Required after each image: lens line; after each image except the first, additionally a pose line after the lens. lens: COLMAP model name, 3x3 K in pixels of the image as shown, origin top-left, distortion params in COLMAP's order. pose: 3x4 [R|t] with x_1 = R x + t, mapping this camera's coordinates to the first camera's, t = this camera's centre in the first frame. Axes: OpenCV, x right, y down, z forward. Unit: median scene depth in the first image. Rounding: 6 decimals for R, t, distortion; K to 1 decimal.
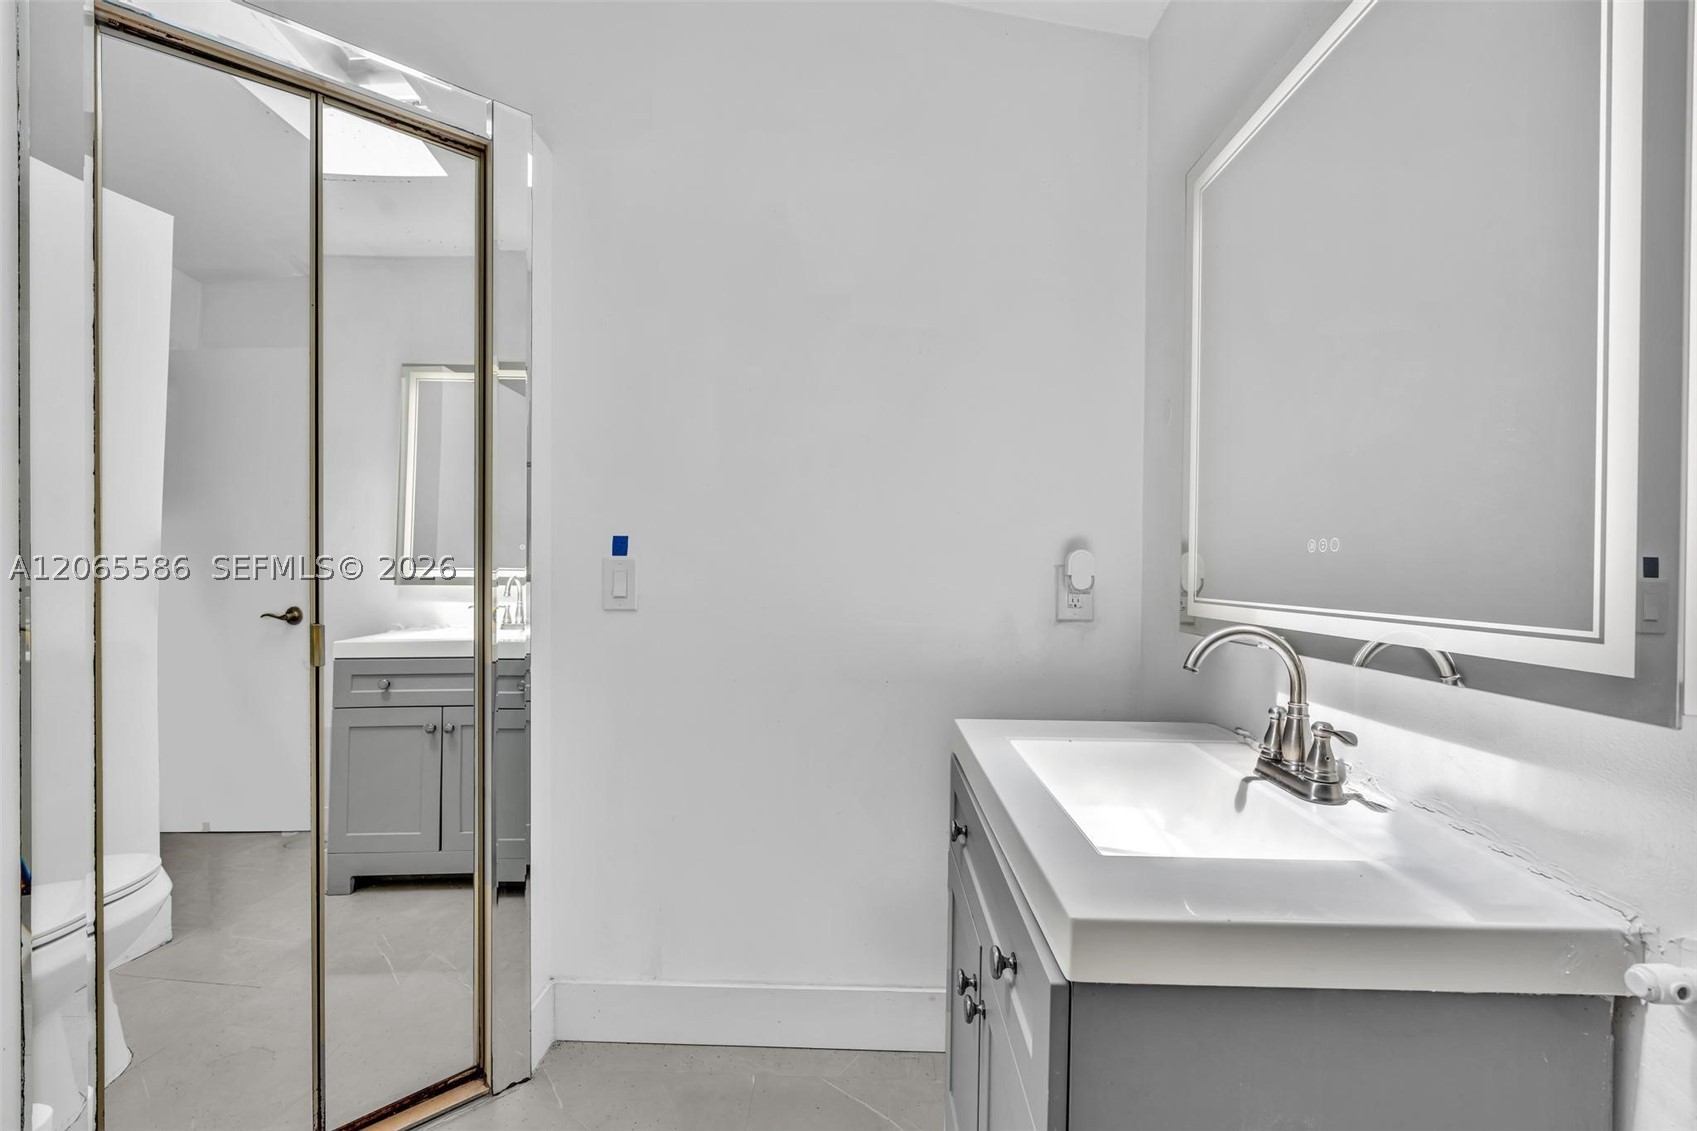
lens RADIAL K [[755.7, 0, 845.4], [0, 755.7, 568.3], [0, 0, 1]] dist [-0.005137, 0.000726]
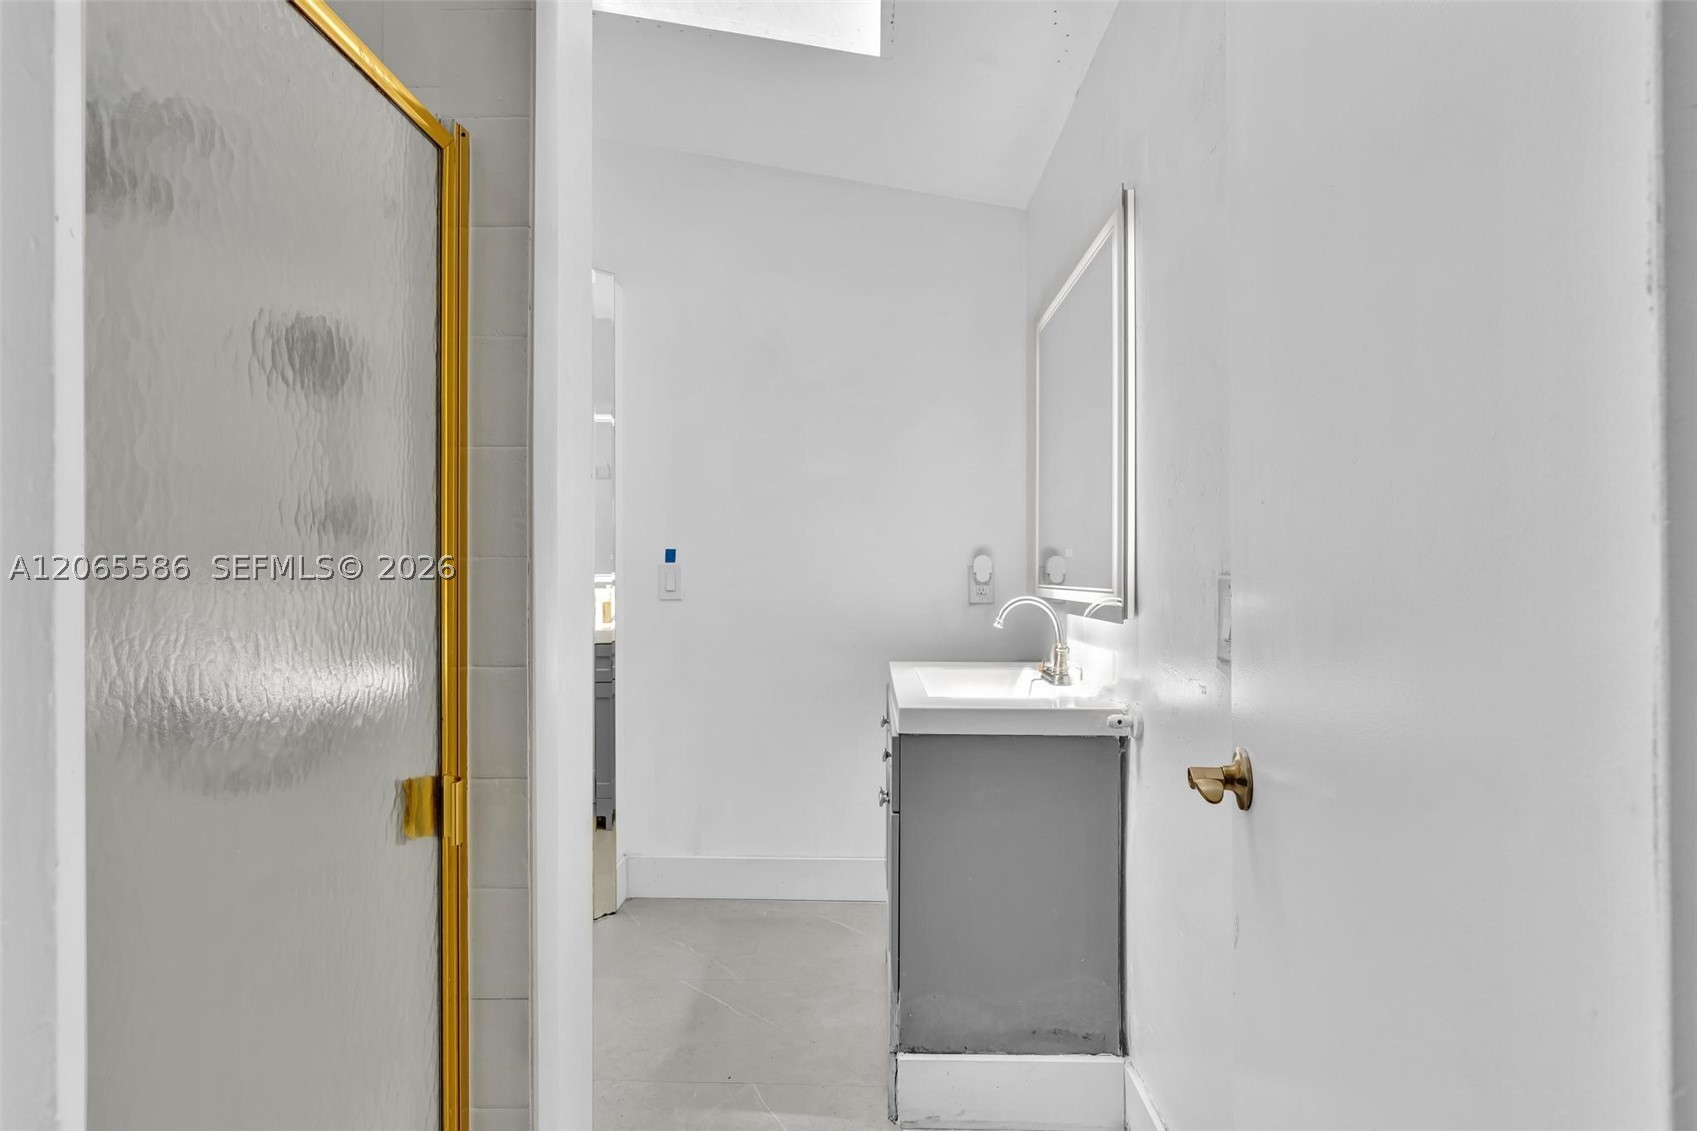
lens RADIAL K [[755.7, 0, 845.4], [0, 755.7, 568.3], [0, 0, 1]] dist [-0.005137, 0.000726]
pose [[0.999942, -0.010777, -0.000857, 0.043537], [0.010771, 0.999916, -0.007166, 0.008692], [0.000934, 0.007156, 0.999974, -0.480868]]
